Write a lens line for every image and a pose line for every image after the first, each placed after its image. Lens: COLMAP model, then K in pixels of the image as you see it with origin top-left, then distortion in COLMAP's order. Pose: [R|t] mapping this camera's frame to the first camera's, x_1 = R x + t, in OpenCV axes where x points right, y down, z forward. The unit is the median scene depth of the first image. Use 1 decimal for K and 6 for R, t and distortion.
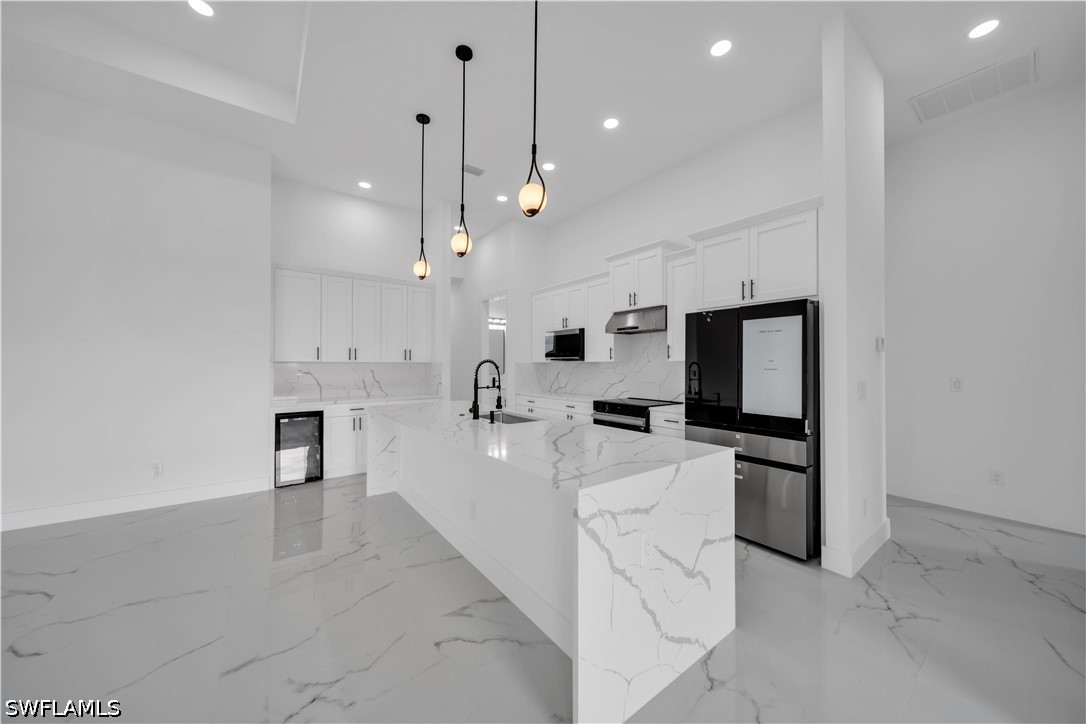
lens RADIAL K [[378.0, 0, 545.3], [0, 378.0, 362.9], [0, 0, 1]] dist [-0.003370, -0.000384]
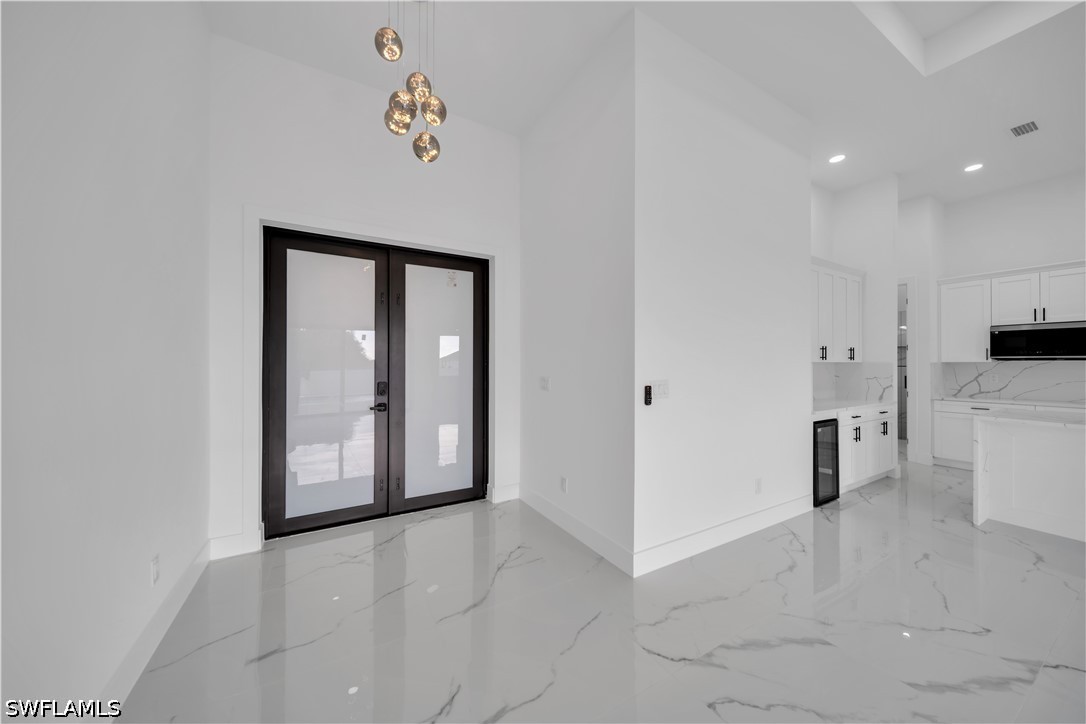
lens RADIAL K [[378.0, 0, 545.3], [0, 378.0, 362.9], [0, 0, 1]] dist [-0.003370, -0.000384]
pose [[0.992800, -0.002380, -0.119761, -1.085092], [0.002619, 0.999995, 0.001843, -0.004615], [0.119756, -0.002144, 0.992801, 0.060767]]
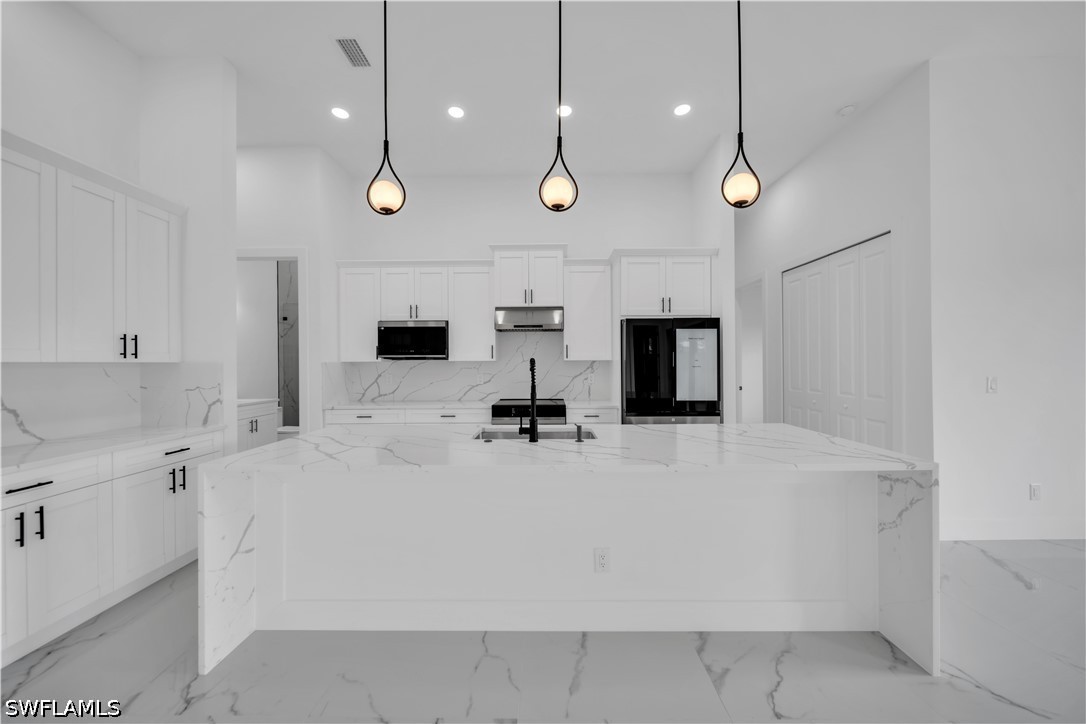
lens RADIAL K [[378.0, 0, 545.3], [0, 378.0, 362.9], [0, 0, 1]] dist [-0.003370, -0.000384]
pose [[0.607773, -0.005542, 0.794092, -0.476359], [0.001754, 0.999983, 0.005637, -0.003430], [-0.794109, -0.002033, 0.607772, 0.355918]]
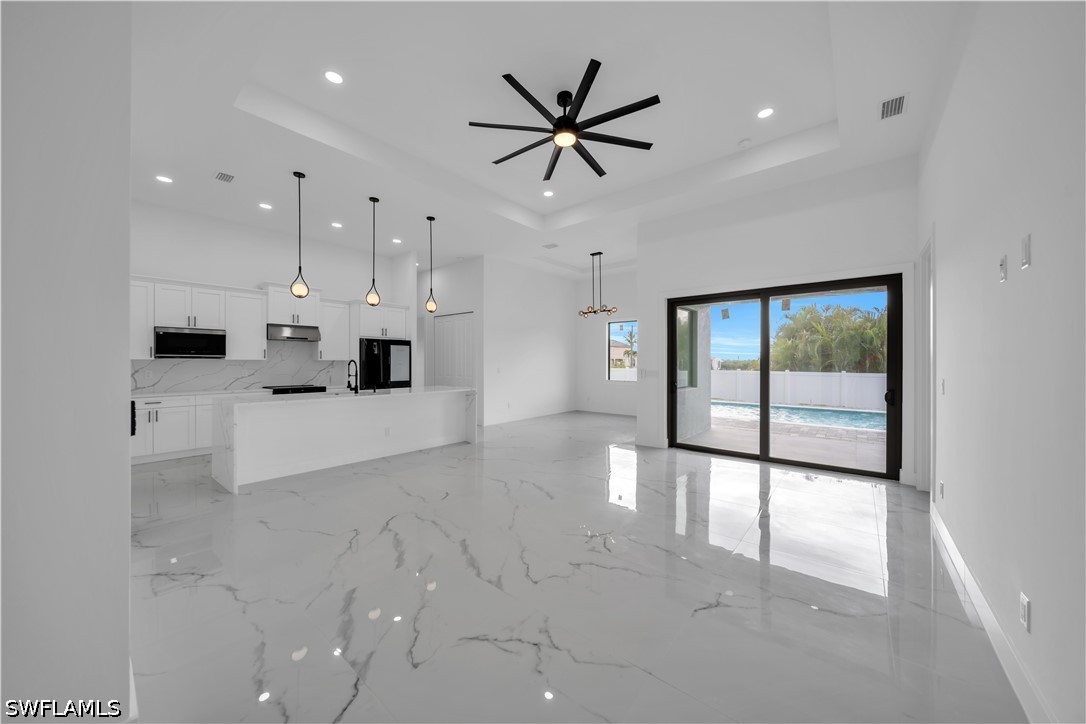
lens RADIAL K [[378.0, 0, 545.3], [0, 378.0, 362.9], [0, 0, 1]] dist [-0.003370, -0.000384]
pose [[-0.228620, -0.005346, 0.973501, -1.359883], [-0.011044, 0.999935, 0.002898, -0.007670], [-0.973453, -0.010089, -0.228664, 0.351918]]
